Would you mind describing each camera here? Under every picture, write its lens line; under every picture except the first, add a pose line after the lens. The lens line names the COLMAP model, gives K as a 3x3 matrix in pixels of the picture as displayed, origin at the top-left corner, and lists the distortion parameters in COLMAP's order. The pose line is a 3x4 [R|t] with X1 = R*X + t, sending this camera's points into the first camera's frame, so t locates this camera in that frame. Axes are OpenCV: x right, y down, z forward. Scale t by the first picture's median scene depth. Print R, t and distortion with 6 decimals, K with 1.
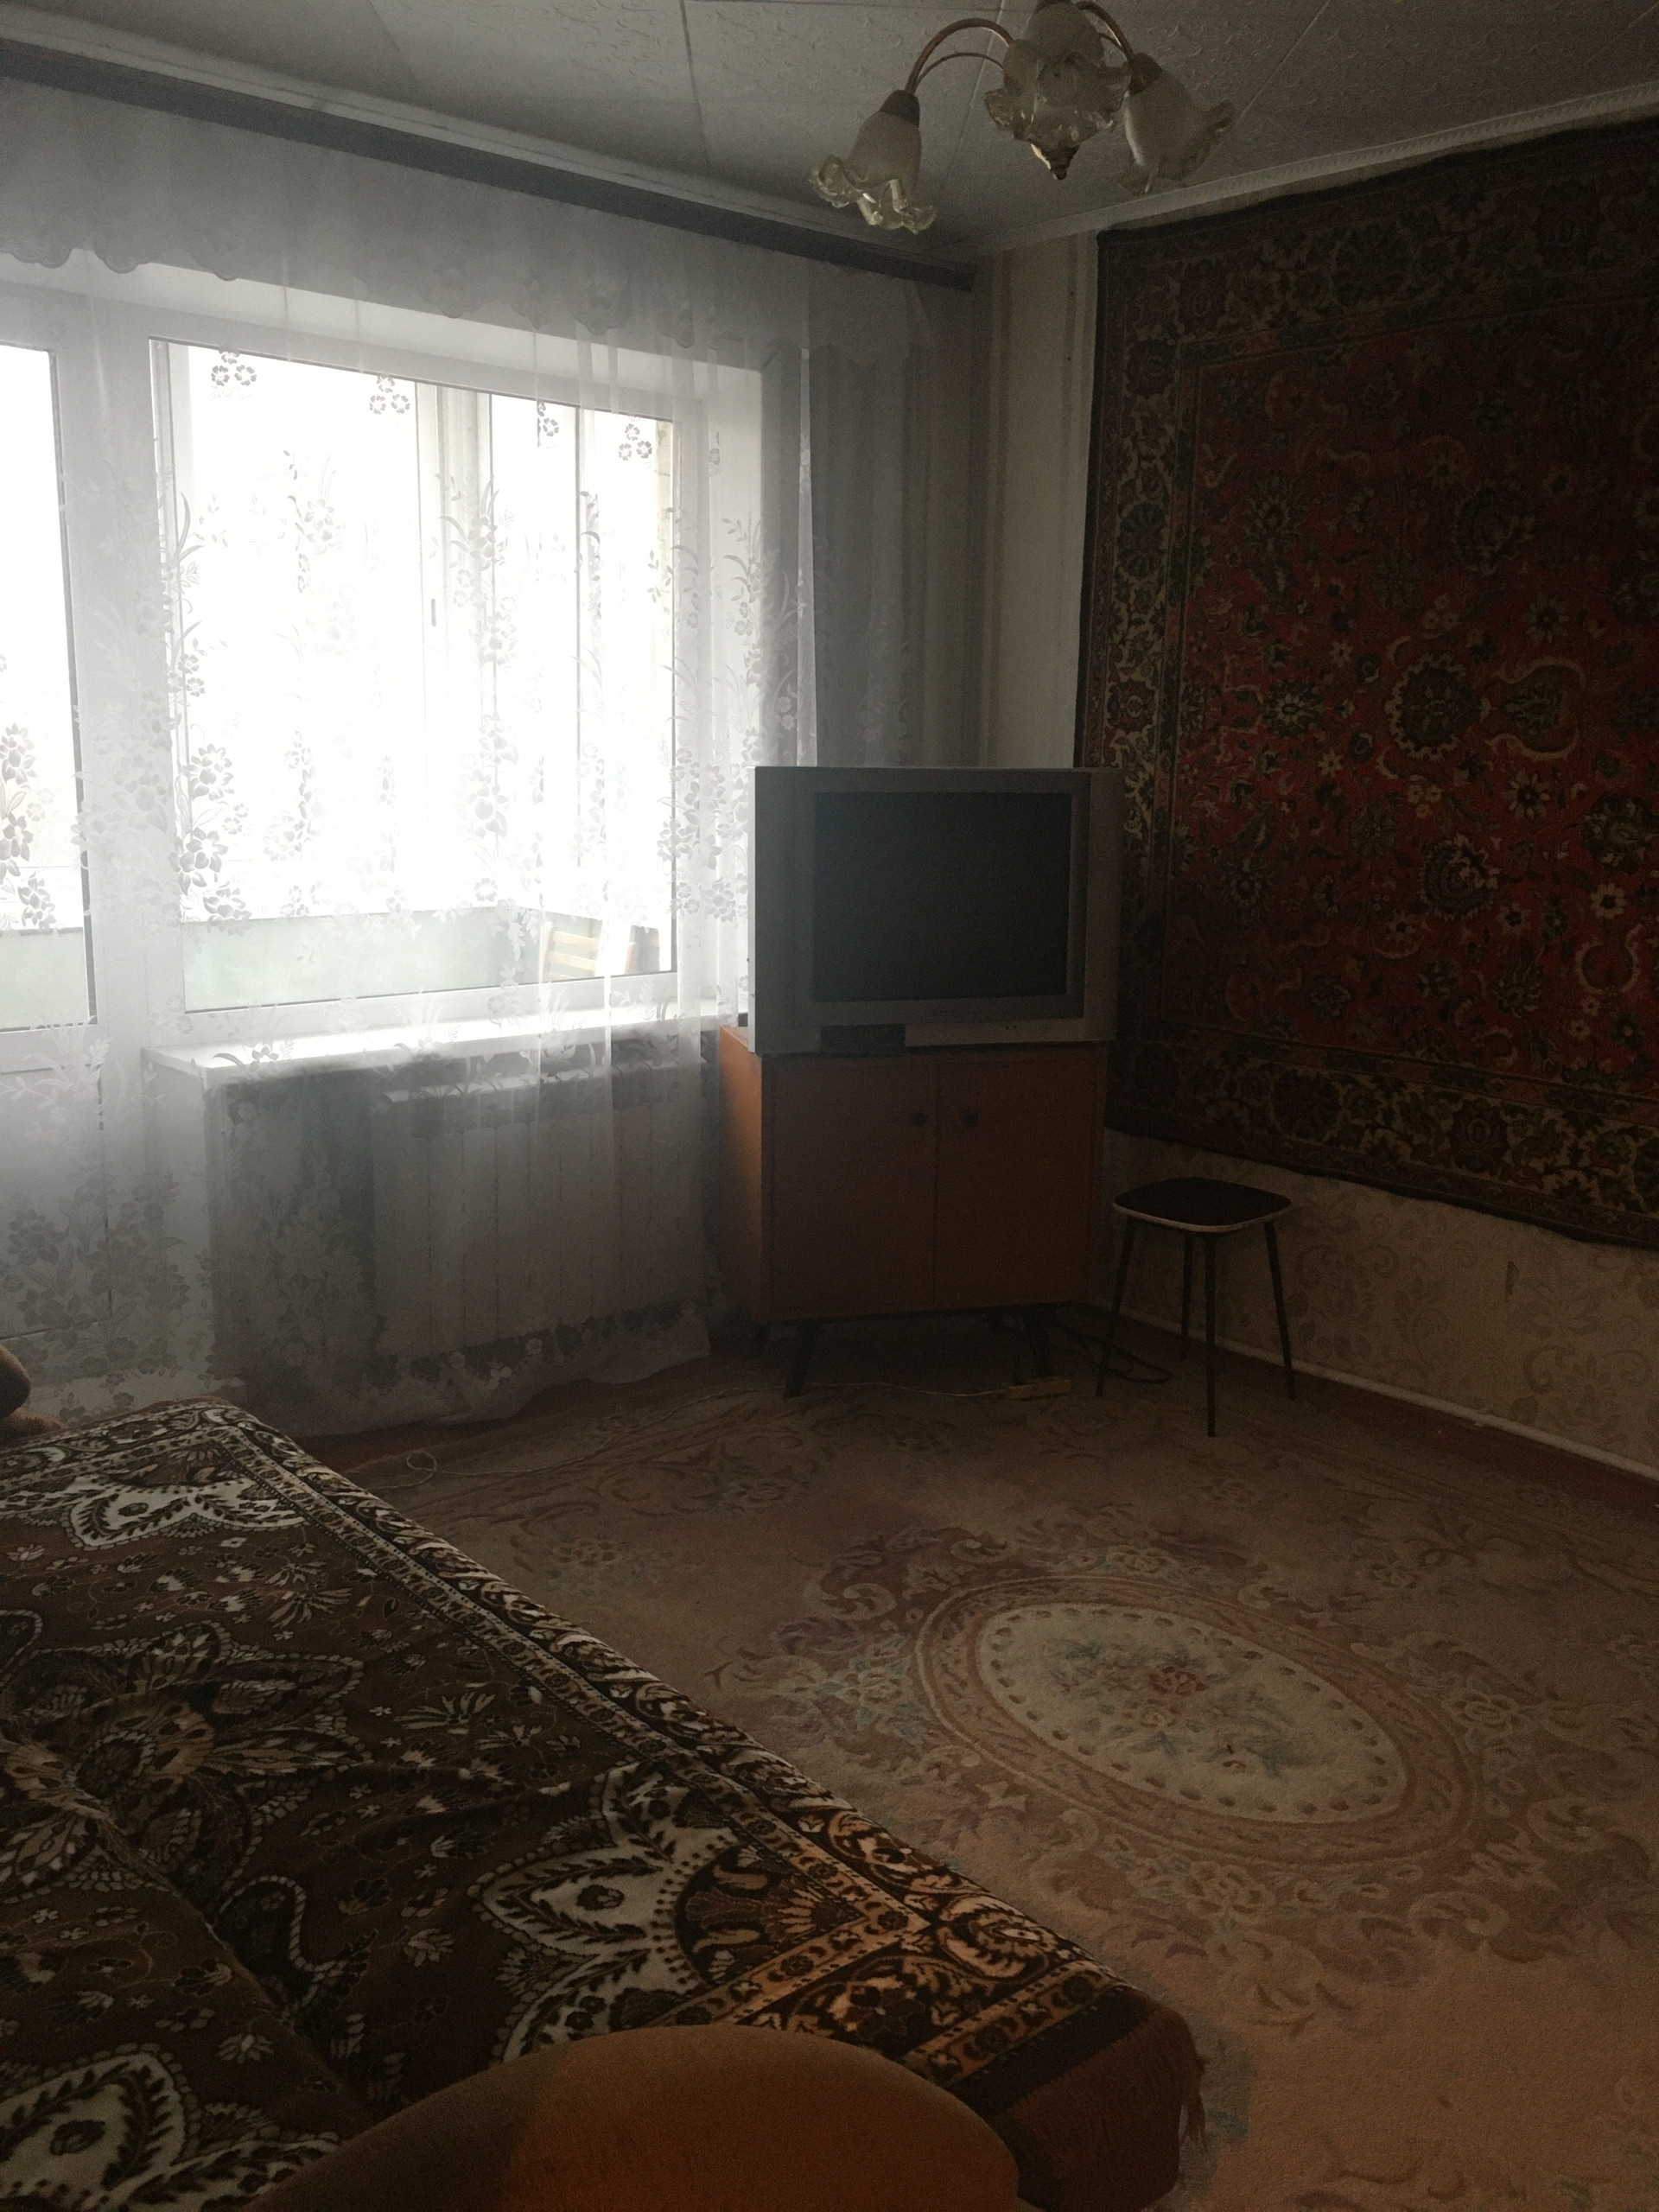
lens RADIAL K [[1836.7, 0, 836.2], [0, 1836.7, 1099.3], [0, 0, 1]] dist [0.056033, -0.032574]
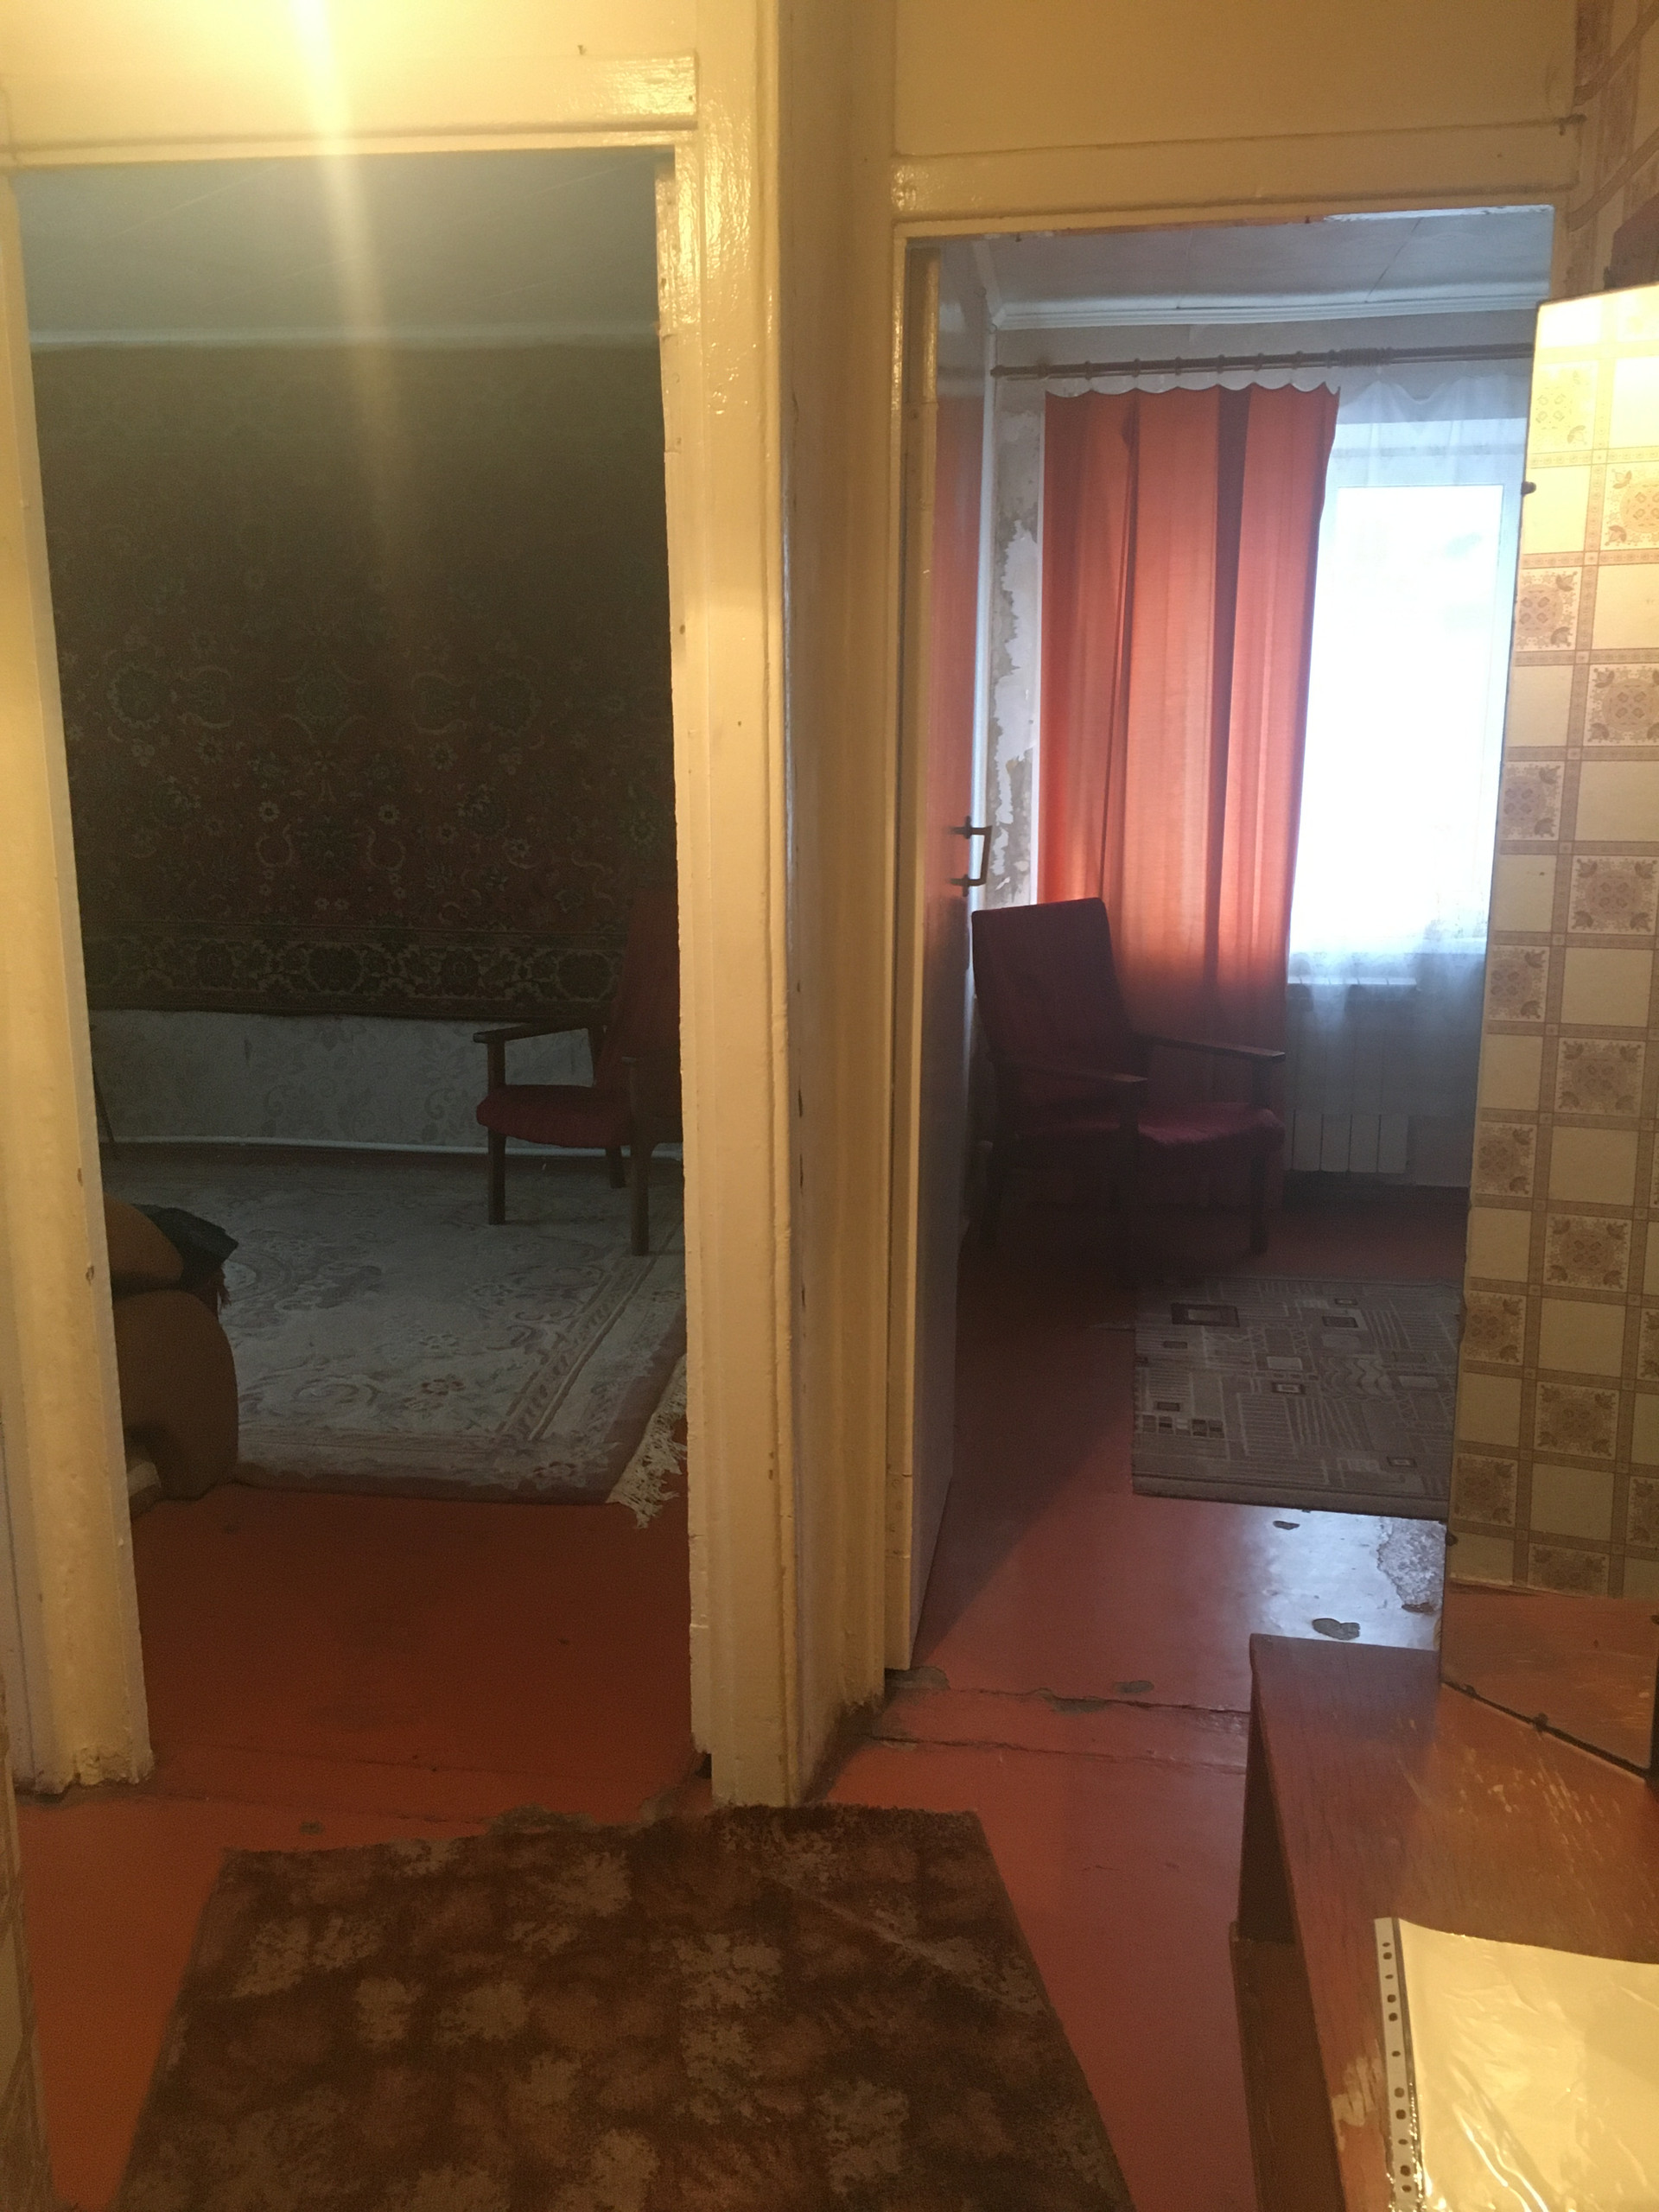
lens RADIAL K [[1836.7, 0, 820.2], [0, 1836.7, 1117.3], [0, 0, 1]] dist [0.056033, -0.032574]
pose [[0.750221, -0.152246, 0.643420, -0.319605], [0.142111, 0.987515, 0.067966, 0.120515], [-0.645734, 0.040448, 0.762490, -0.574682]]
